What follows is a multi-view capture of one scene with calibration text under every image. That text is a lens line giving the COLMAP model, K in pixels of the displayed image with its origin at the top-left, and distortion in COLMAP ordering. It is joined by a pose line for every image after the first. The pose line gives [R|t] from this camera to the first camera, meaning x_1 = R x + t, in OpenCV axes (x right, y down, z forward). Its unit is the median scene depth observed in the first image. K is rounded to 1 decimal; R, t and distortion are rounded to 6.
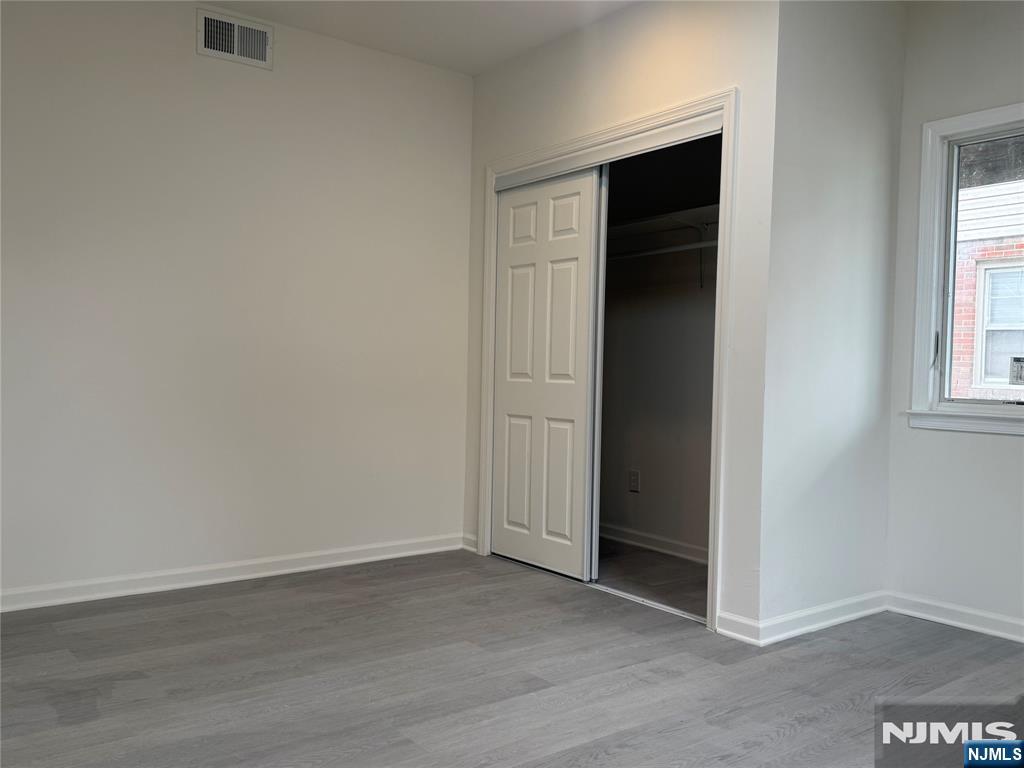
lens RADIAL K [[857.0, 0, 517.1], [0, 857.0, 383.3], [0, 0, 1]] dist [0.119131, -0.196479]
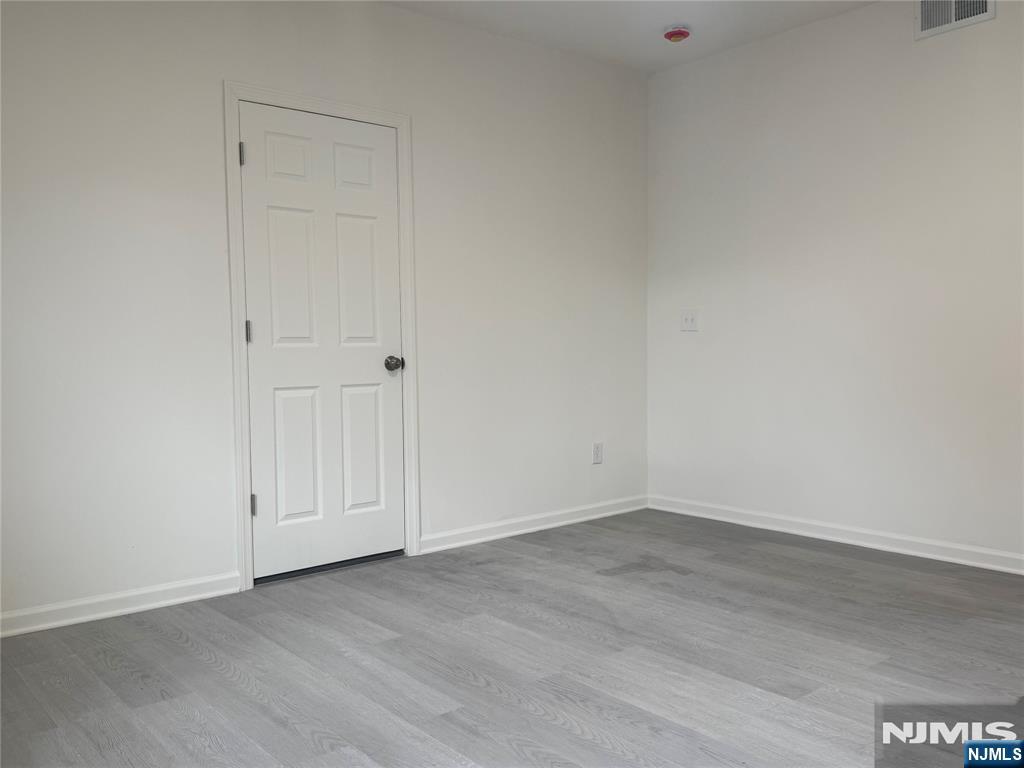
lens RADIAL K [[857.0, 0, 517.1], [0, 857.0, 383.3], [0, 0, 1]] dist [0.119131, -0.196479]
pose [[0.044141, 0.022292, -0.998777, 0.897393], [-0.002326, 0.999751, 0.022211, 0.007498], [0.999023, 0.001342, 0.044182, 0.668804]]
